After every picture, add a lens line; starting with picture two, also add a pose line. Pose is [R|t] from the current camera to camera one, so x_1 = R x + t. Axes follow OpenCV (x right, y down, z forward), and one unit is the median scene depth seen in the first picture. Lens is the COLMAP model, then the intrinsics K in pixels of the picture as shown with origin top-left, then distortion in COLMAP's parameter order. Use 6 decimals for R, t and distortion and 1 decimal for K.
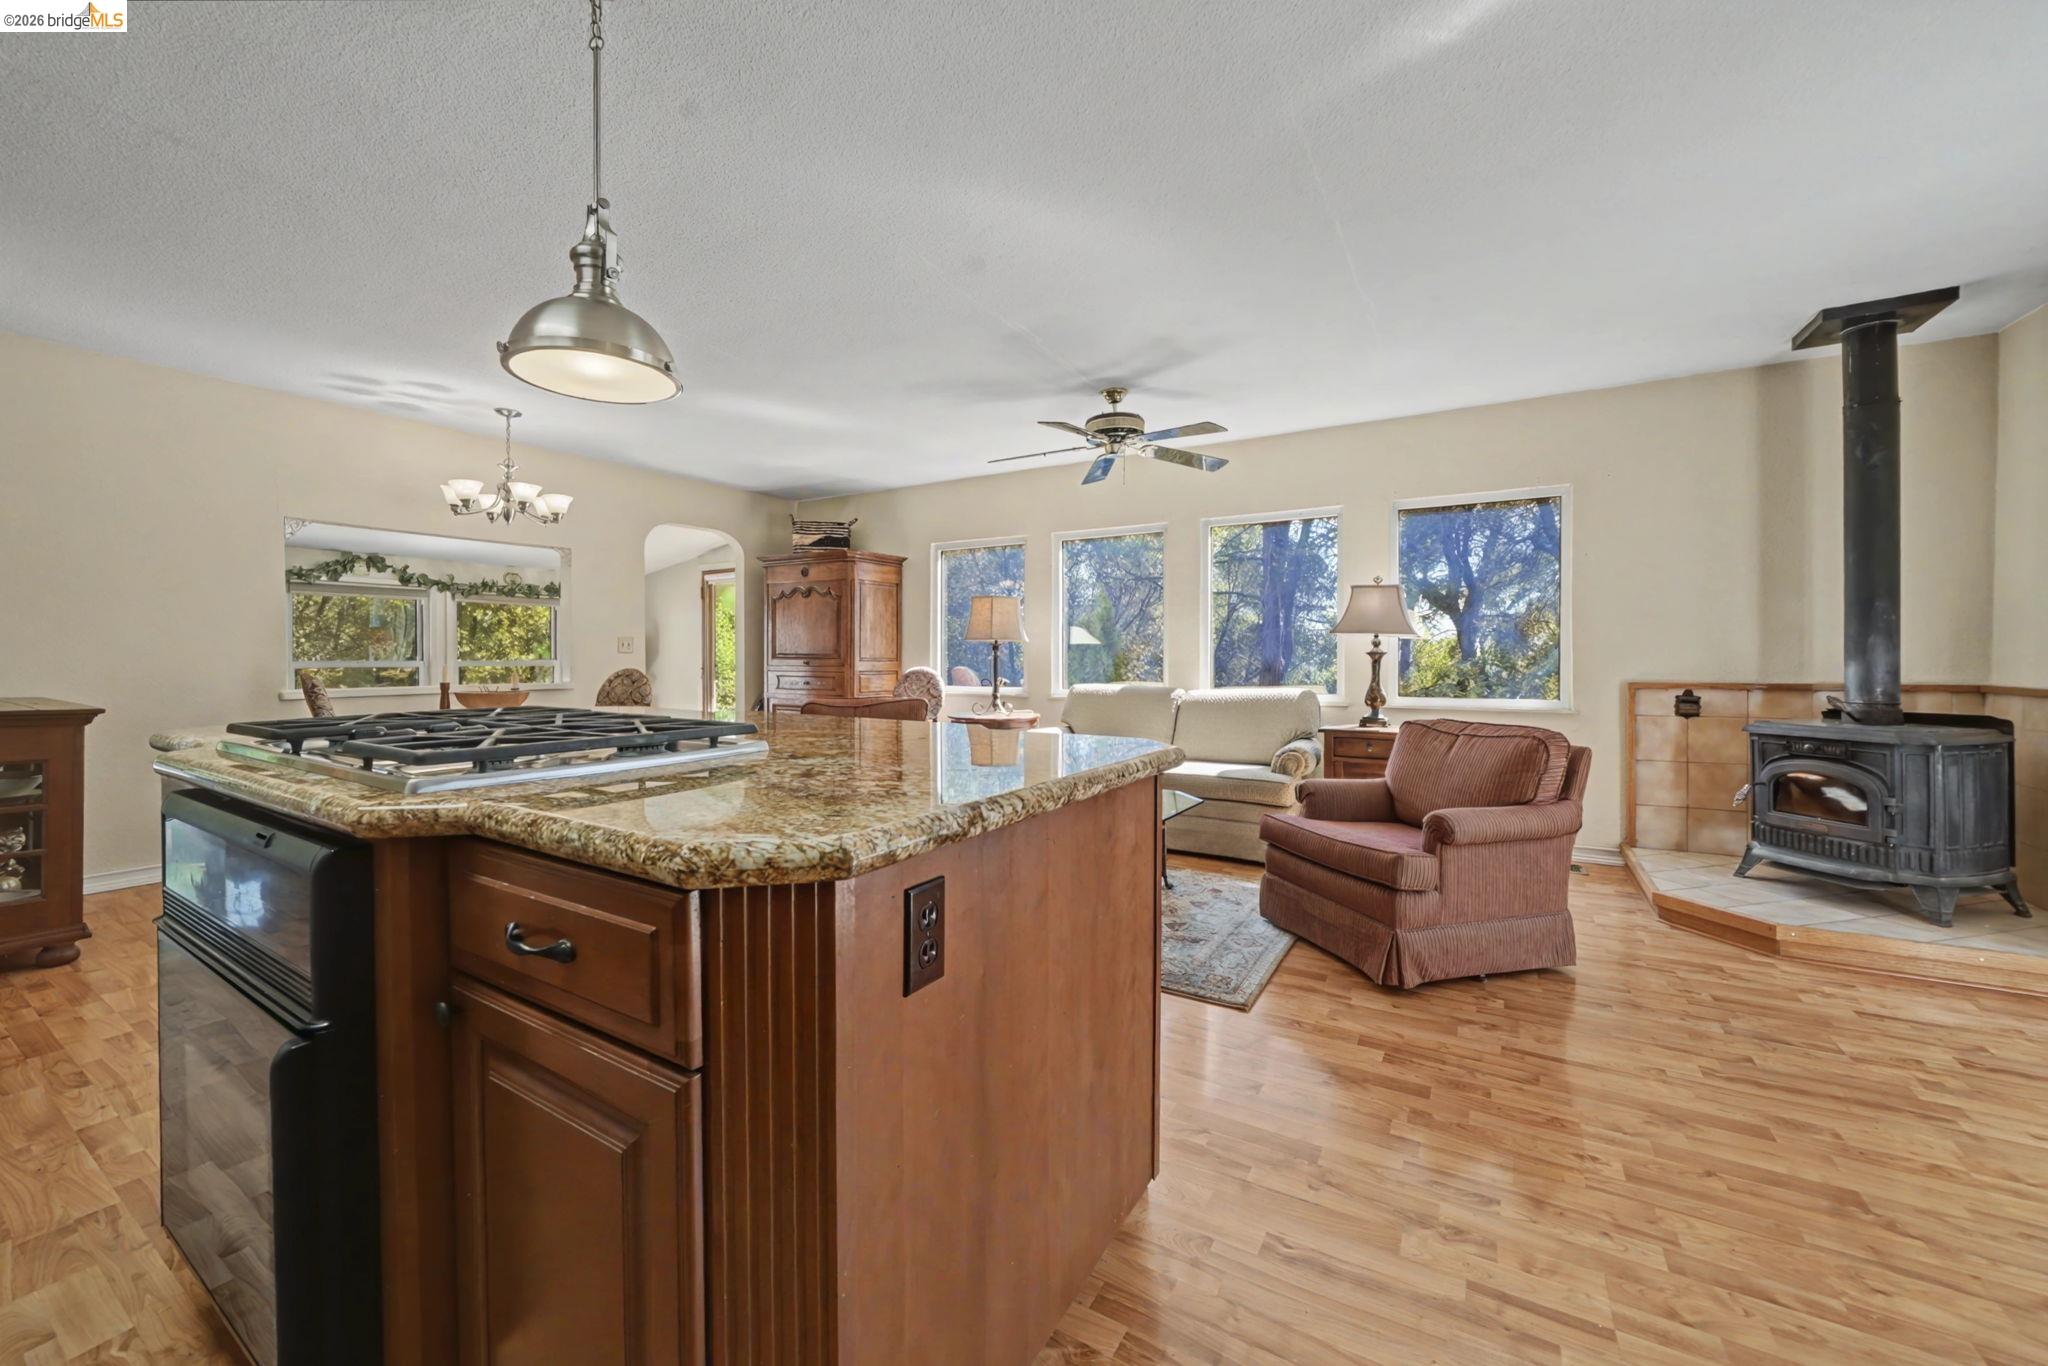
lens RADIAL K [[787.5, 0, 1004.9], [0, 787.5, 676.1], [0, 0, 1]] dist [-0.000400, 0.000016]
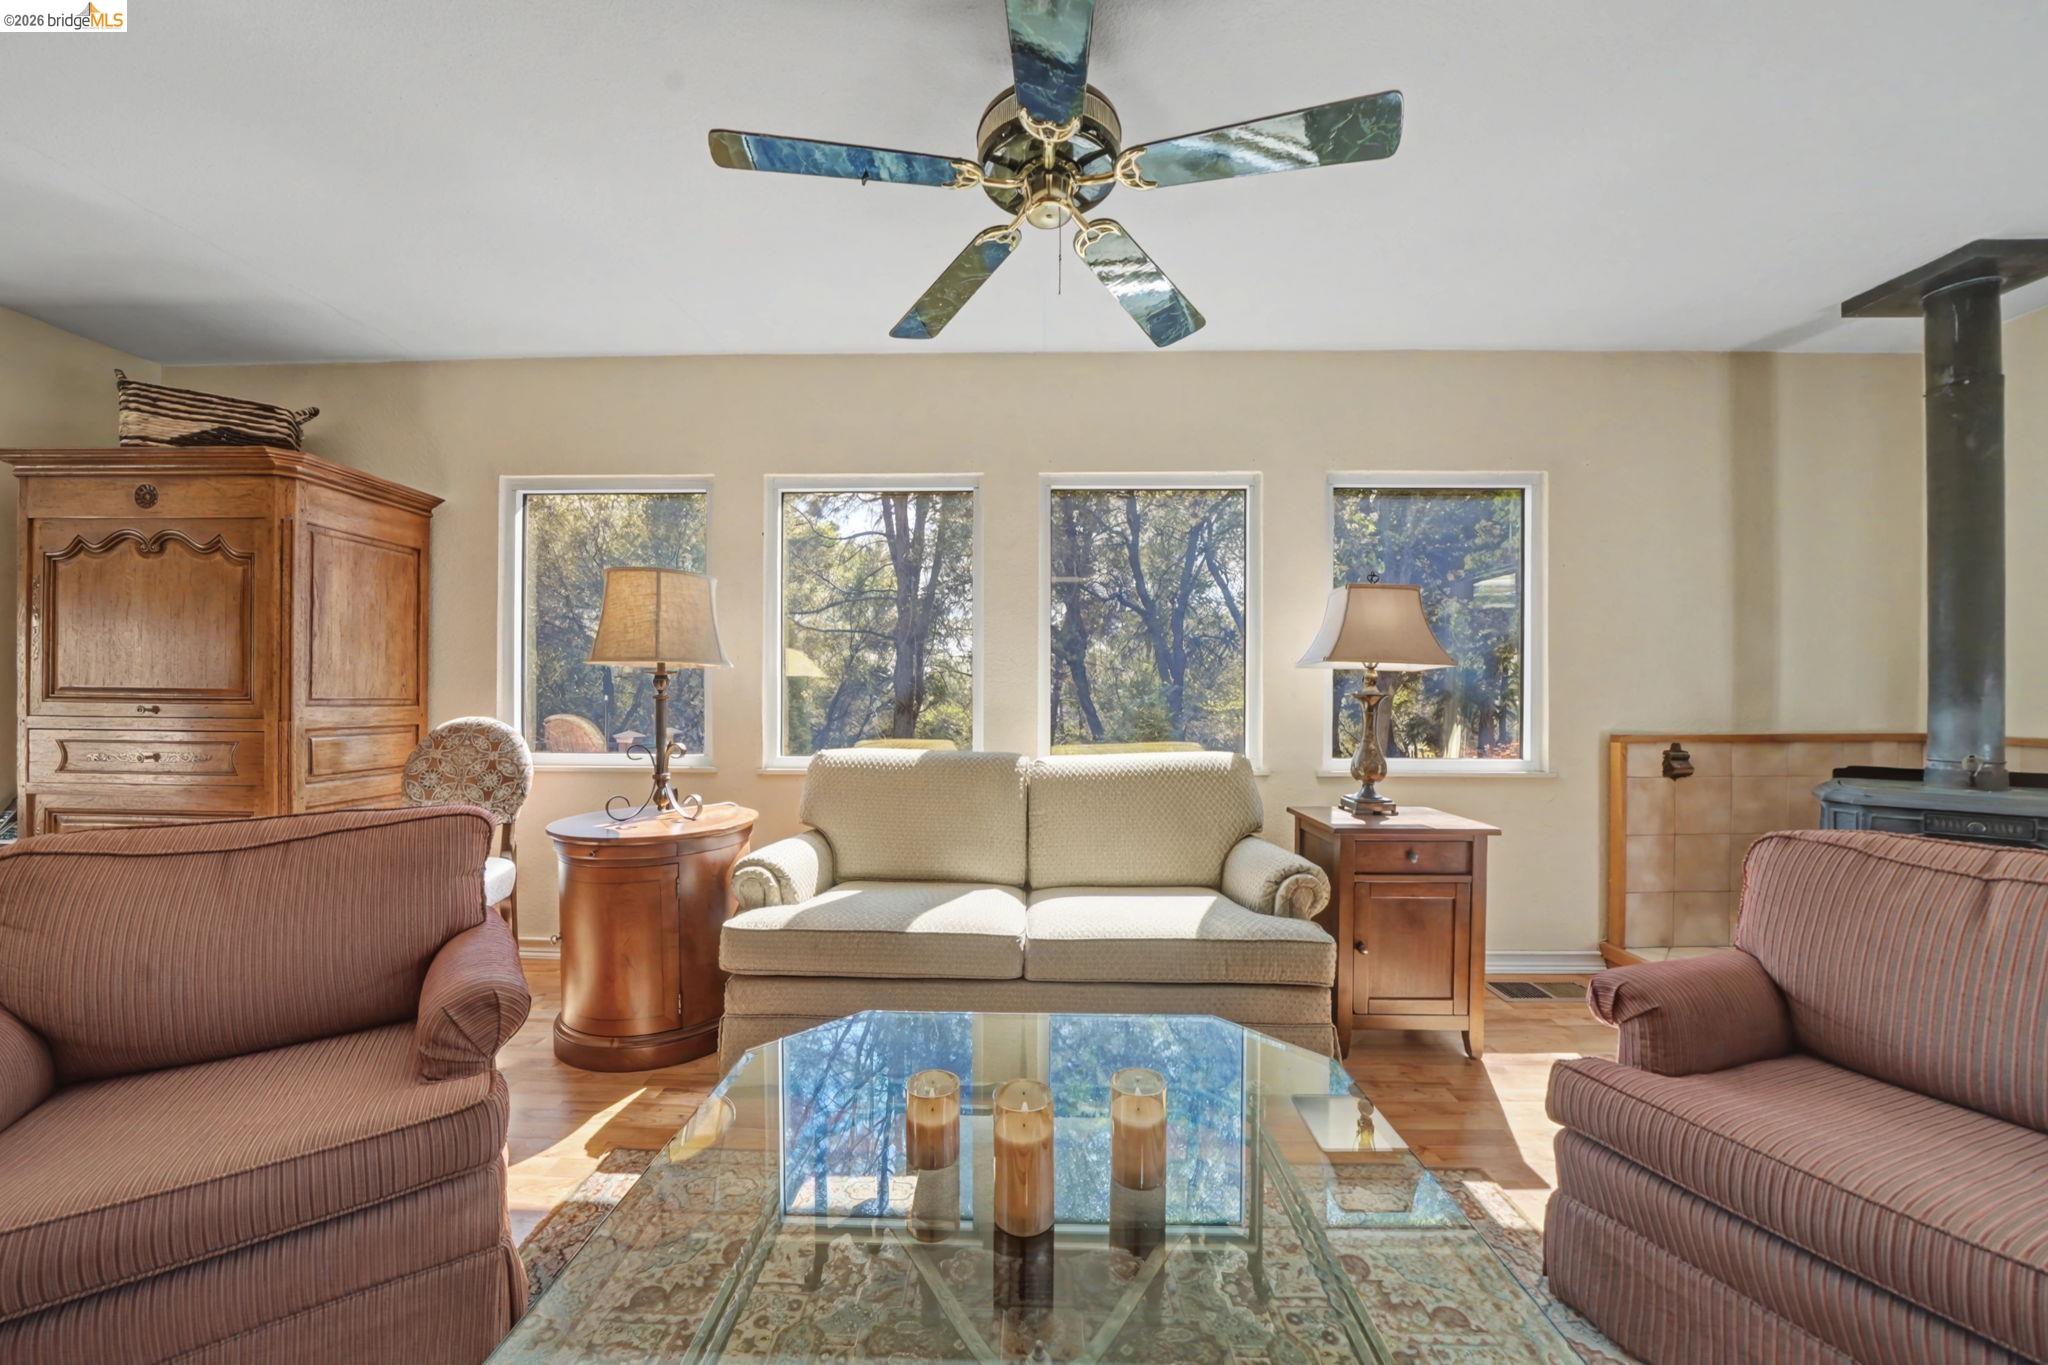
lens RADIAL K [[738.4, 0, 1014.7], [0, 738.4, 699.9], [0, 0, 1]] dist [-0.018186, 0.000147]
pose [[0.863004, 0.001653, 0.505194, -0.045673], [0.008140, 0.999819, -0.017177, -0.011715], [-0.505132, 0.018936, 0.862835, 0.427912]]
